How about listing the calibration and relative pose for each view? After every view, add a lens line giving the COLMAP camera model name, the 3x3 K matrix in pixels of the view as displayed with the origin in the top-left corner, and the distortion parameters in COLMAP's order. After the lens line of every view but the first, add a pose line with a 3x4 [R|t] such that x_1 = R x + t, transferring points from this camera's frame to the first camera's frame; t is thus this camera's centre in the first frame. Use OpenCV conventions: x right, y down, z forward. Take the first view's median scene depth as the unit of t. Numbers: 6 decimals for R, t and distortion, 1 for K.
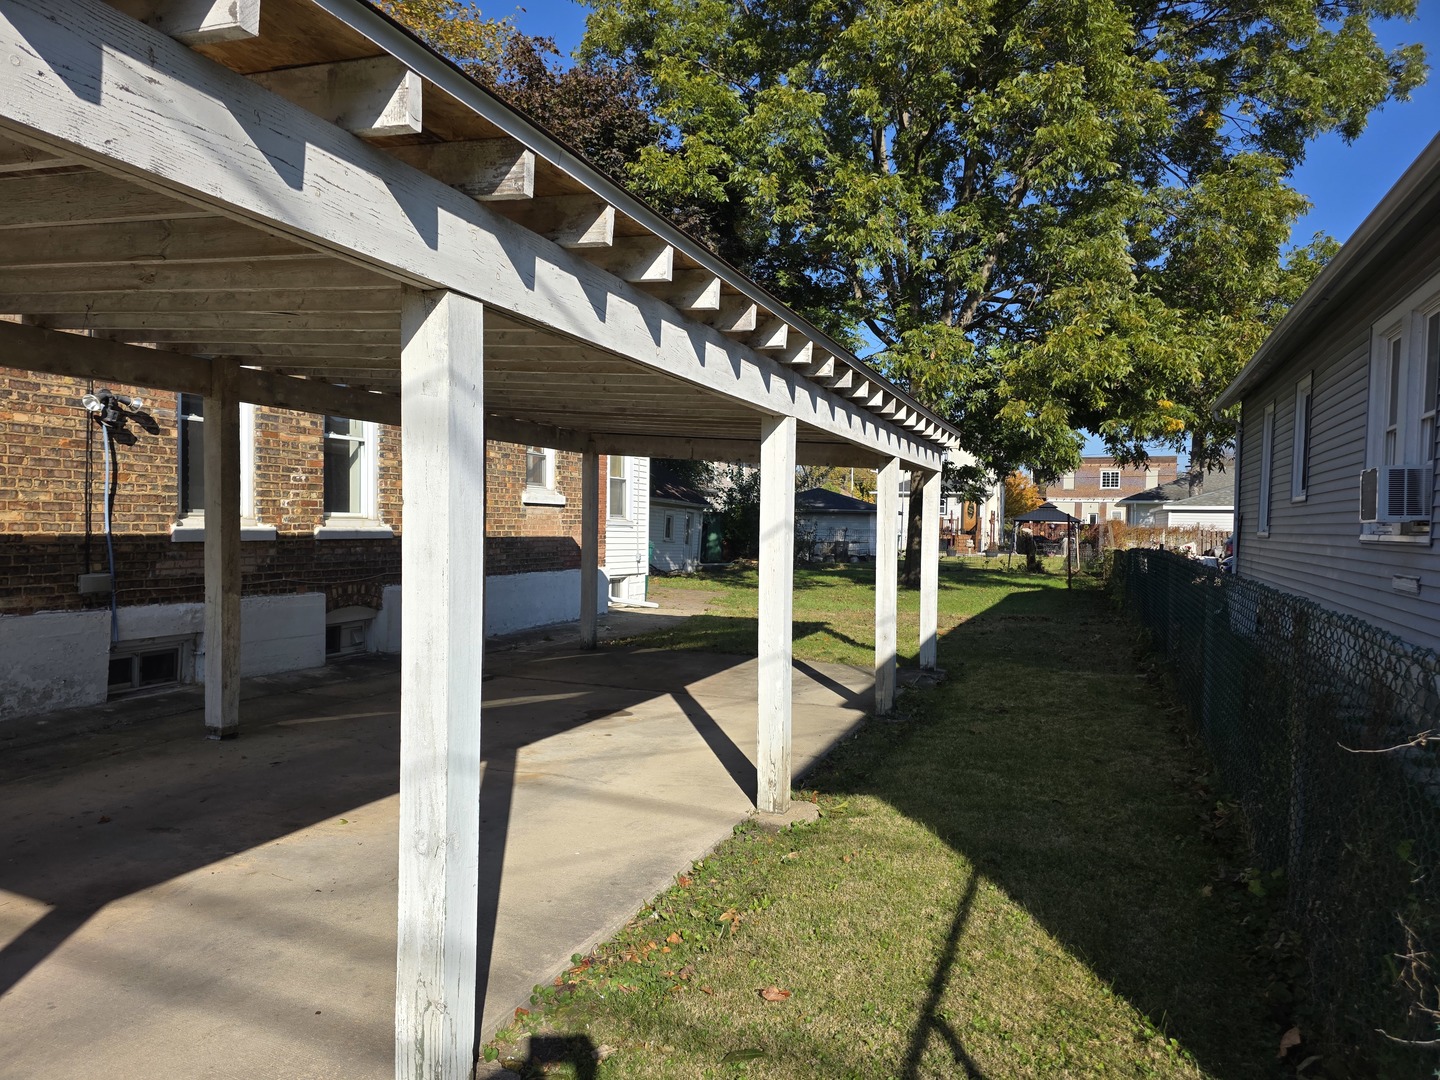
lens RADIAL K [[971.3, 0, 720.0], [0, 971.3, 540.0], [0, 0, 1]] dist [0.001671, -0.001475]
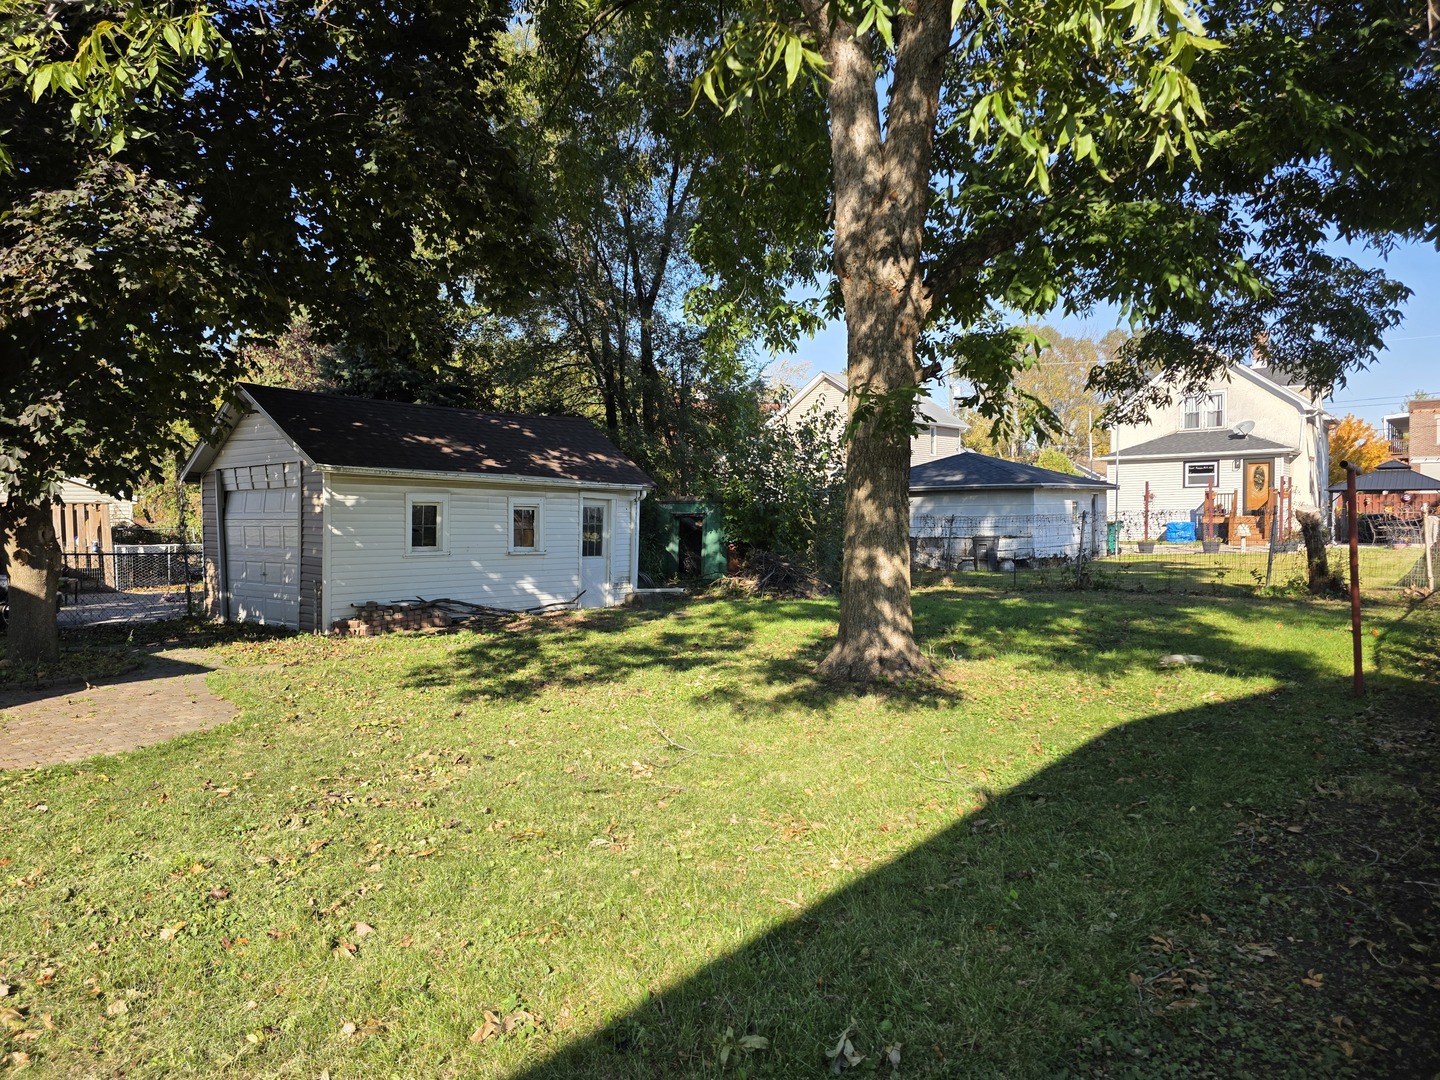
lens RADIAL K [[971.3, 0, 720.0], [0, 971.3, 540.0], [0, 0, 1]] dist [0.001671, -0.001475]
pose [[0.950800, -0.020933, -0.309098, 0.374090], [0.025173, 0.999636, 0.009736, -0.015117], [0.308782, -0.017038, 0.950980, 0.858623]]
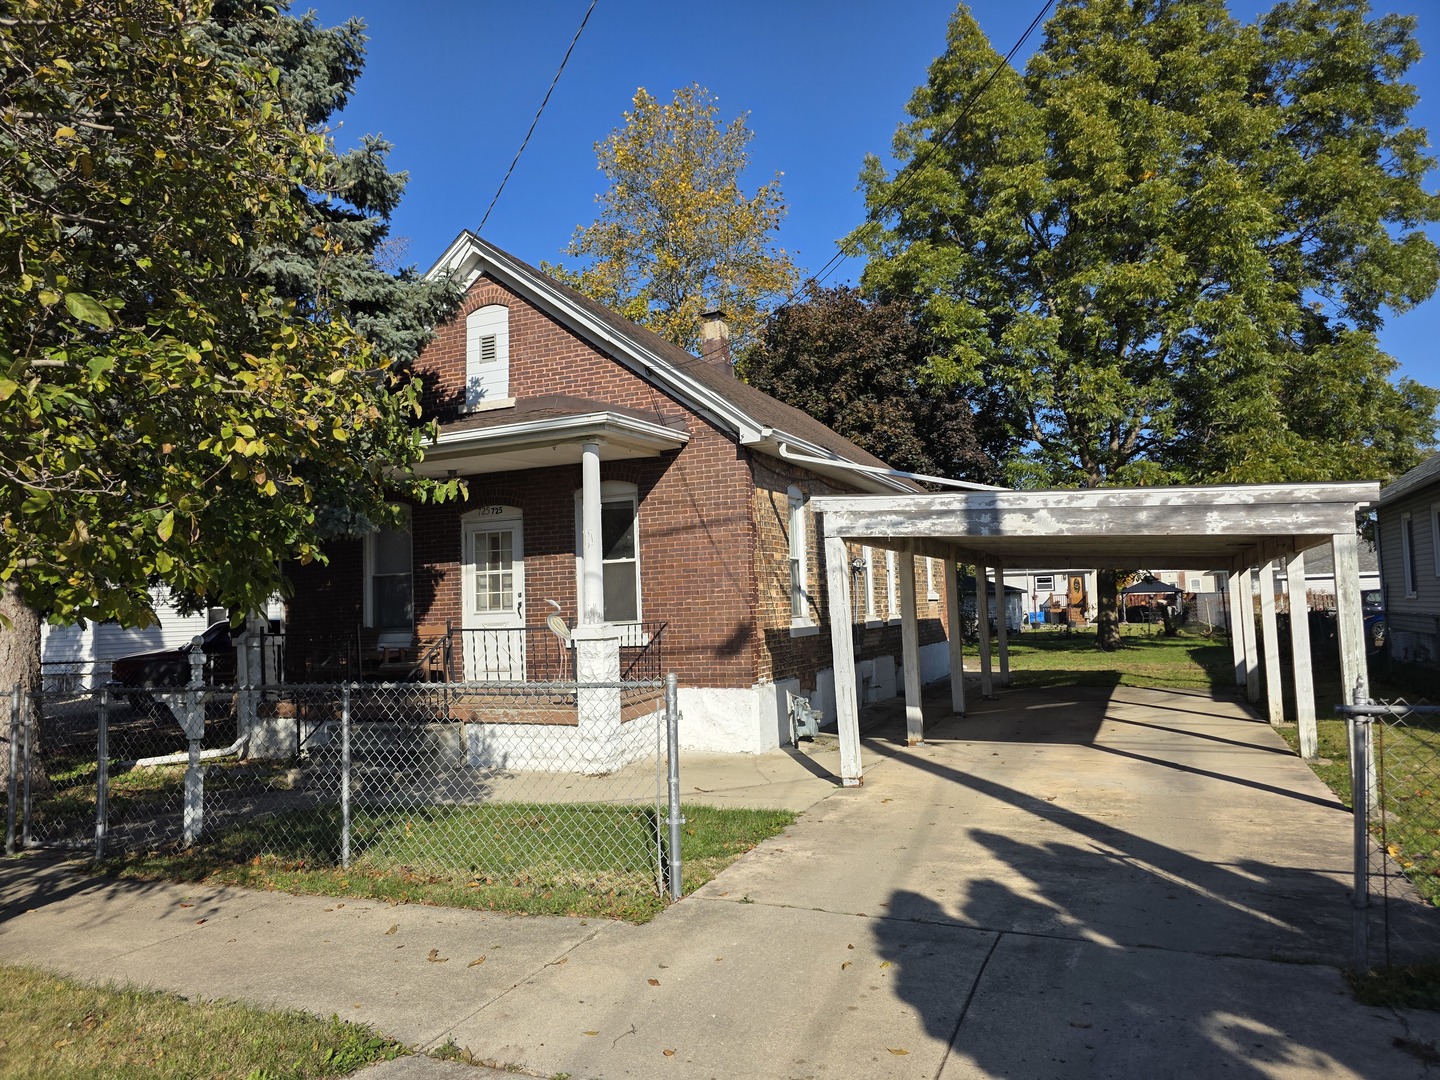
lens RADIAL K [[971.3, 0, 720.0], [0, 971.3, 540.0], [0, 0, 1]] dist [0.001671, -0.001475]
pose [[0.997641, -0.053959, -0.042446, -0.324619], [0.049924, 0.994600, -0.090990, -0.006054], [0.047127, 0.088656, 0.994947, -0.422608]]
